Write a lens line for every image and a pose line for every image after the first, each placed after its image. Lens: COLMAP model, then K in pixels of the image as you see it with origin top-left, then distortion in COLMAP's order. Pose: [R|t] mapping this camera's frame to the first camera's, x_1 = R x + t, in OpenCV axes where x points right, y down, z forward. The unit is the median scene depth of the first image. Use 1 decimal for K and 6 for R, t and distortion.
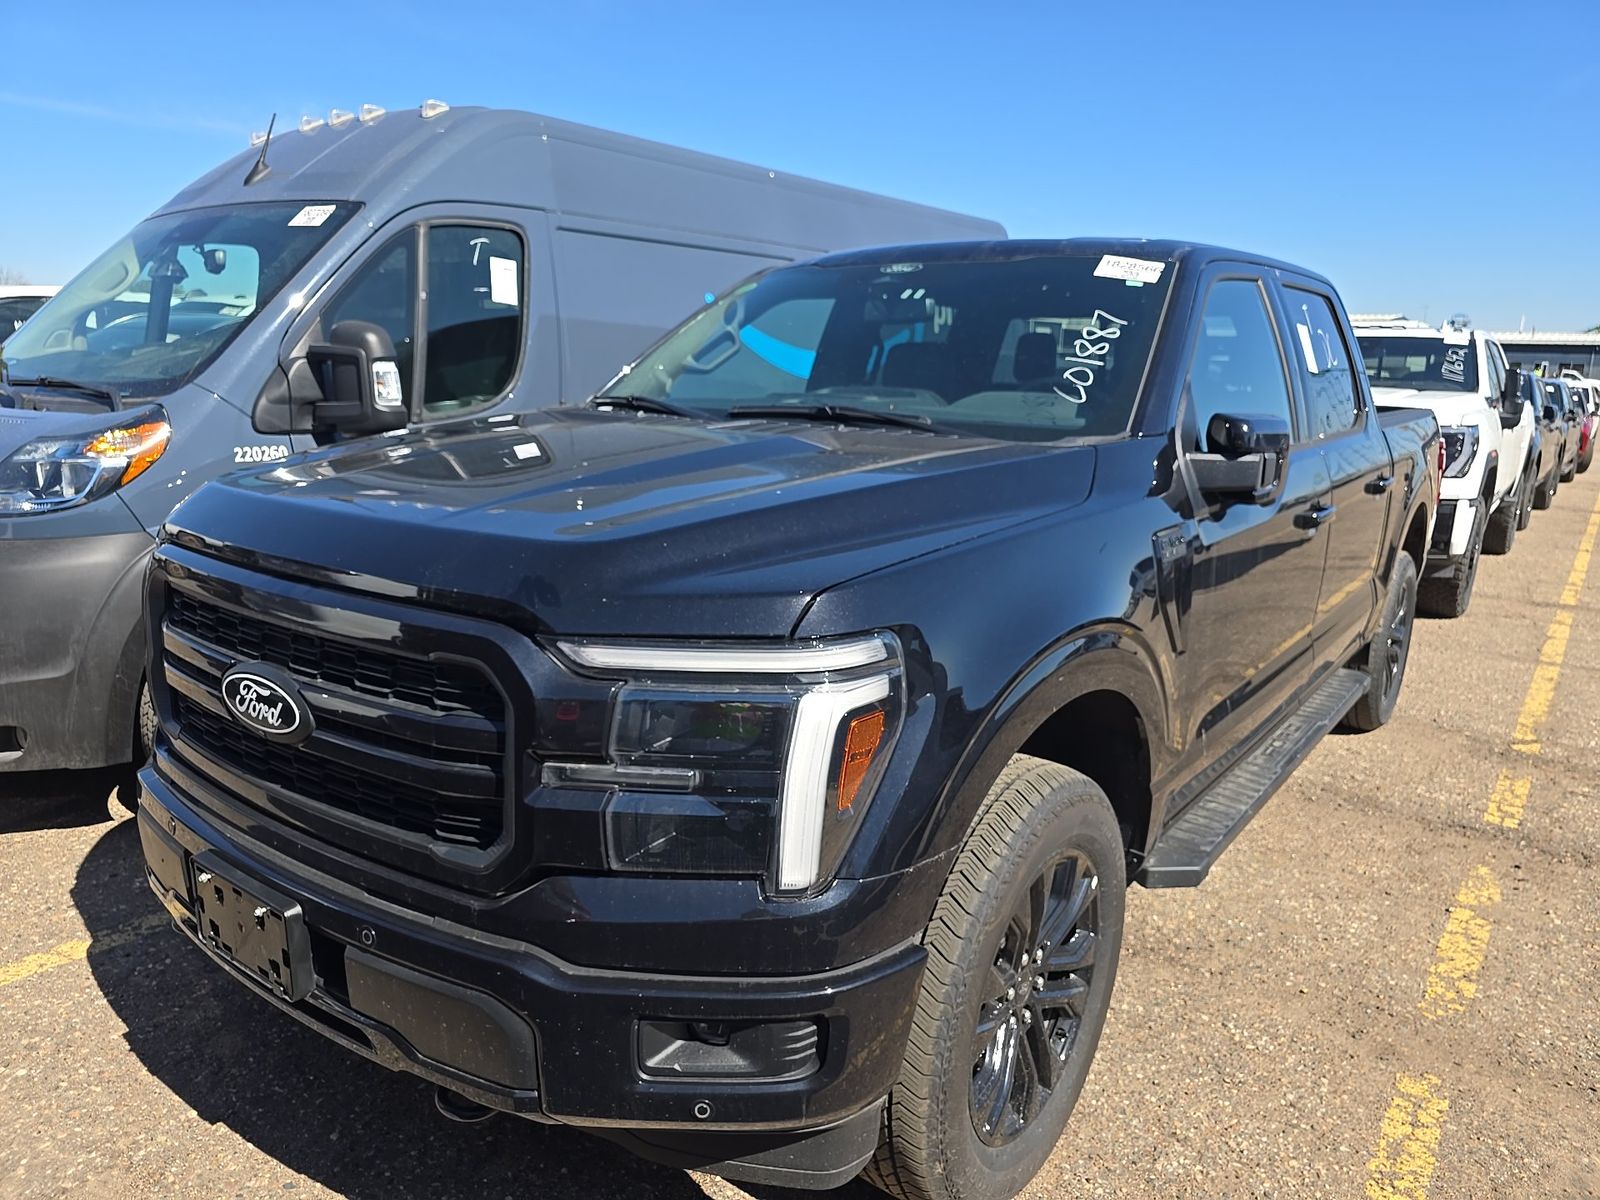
lens RADIAL K [[1092.0, 0, 800.0], [0, 1092.0, 600.0], [0, 0, 1]] dist [0.042124, -0.038844]
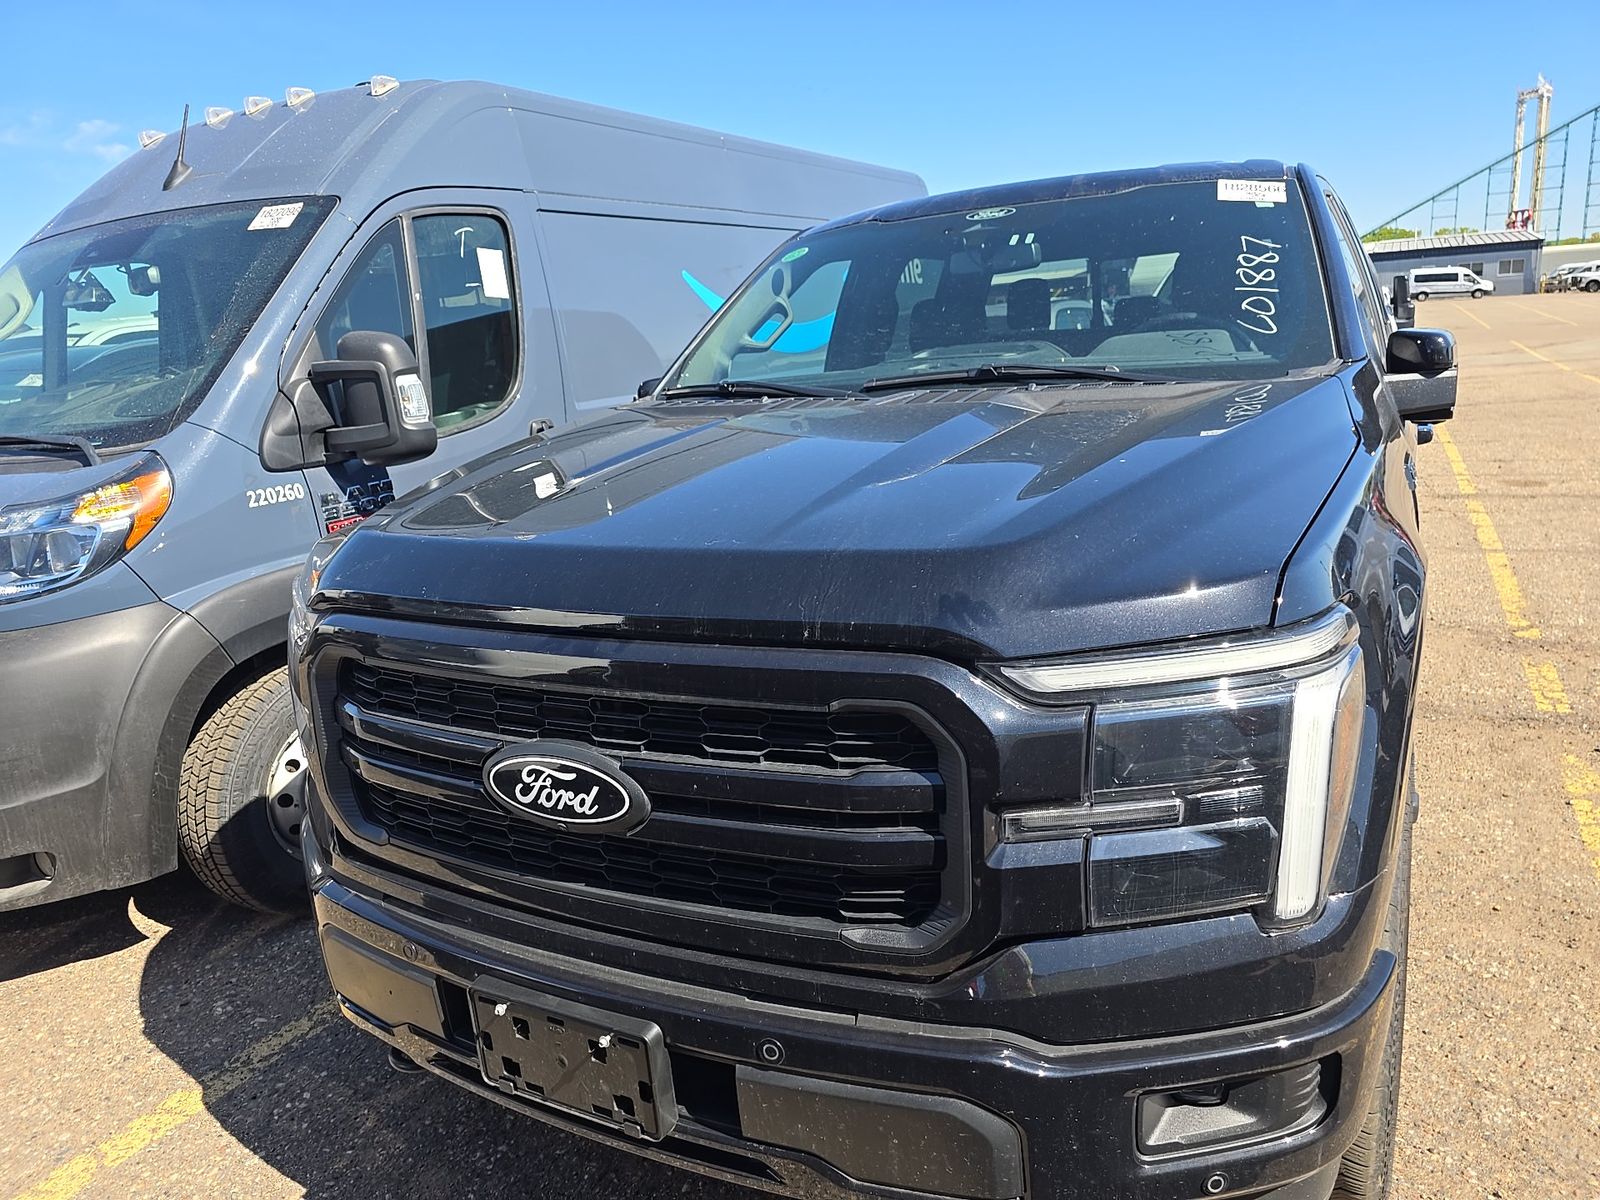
lens RADIAL K [[1085.8, 0, 800.0], [0, 1085.8, 600.0], [0, 0, 1]] dist [0.048943, -0.045320]
pose [[0.982921, -0.130486, 0.129772, -0.225173], [0.127428, 0.991343, 0.031630, -0.027777], [-0.132775, -0.014553, 0.991039, 0.097399]]
